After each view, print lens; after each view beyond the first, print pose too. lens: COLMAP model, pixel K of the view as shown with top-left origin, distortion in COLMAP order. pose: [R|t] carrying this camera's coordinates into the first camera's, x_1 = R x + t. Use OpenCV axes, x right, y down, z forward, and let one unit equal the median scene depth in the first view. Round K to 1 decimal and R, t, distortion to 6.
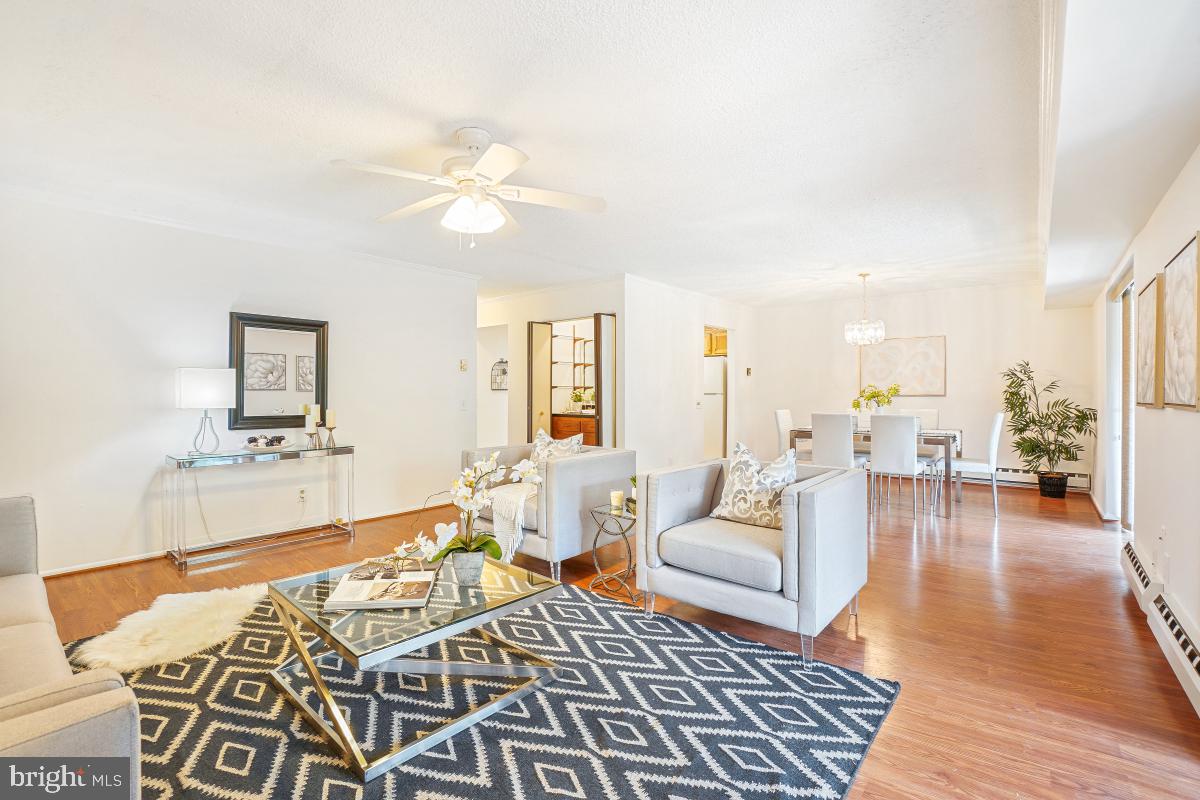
lens RADIAL K [[527.0, 0, 584.4], [0, 527.0, 405.8], [0, 0, 1]] dist [0.001265, 0.000238]
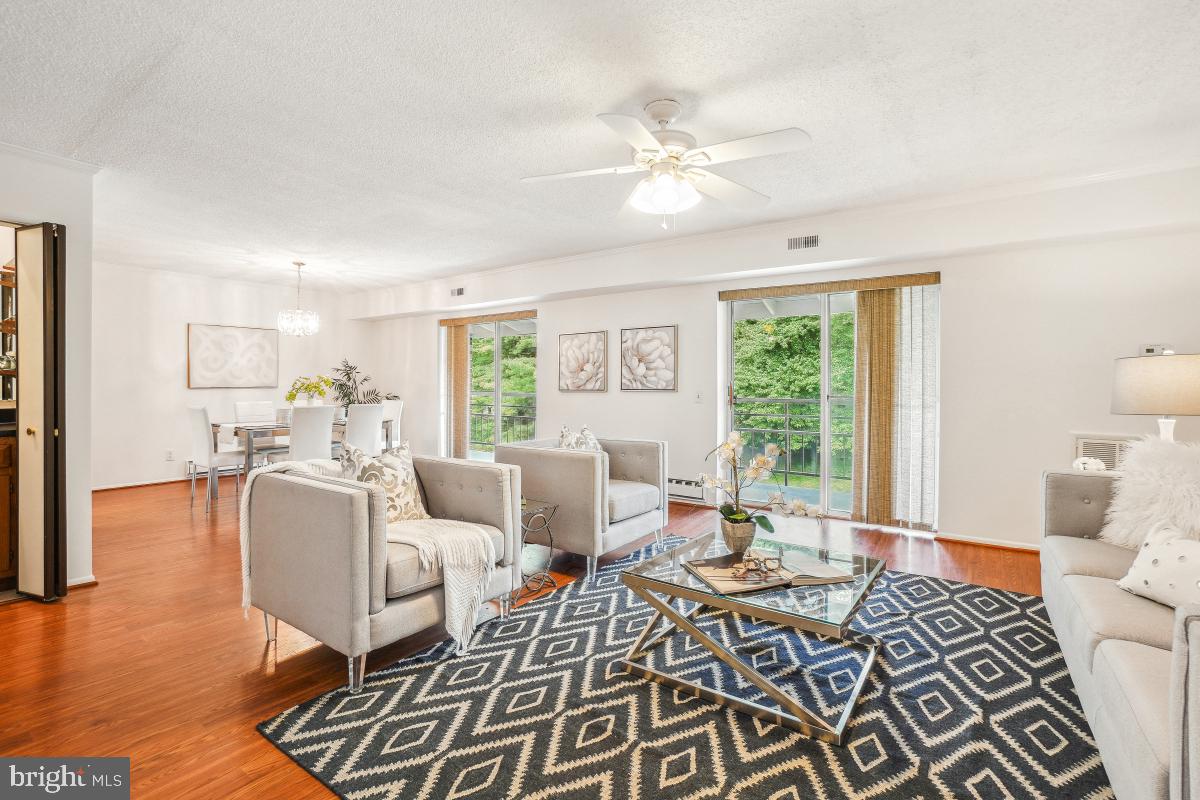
lens RADIAL K [[547.3, 0, 603.0], [0, 547.3, 384.2], [0, 0, 1]] dist [-0.035149, 0.000319]
pose [[-0.106315, 0.002665, 0.994329, -0.442345], [0.027478, 0.999622, 0.000258, -0.007785], [-0.993953, 0.027350, -0.106348, 0.465995]]
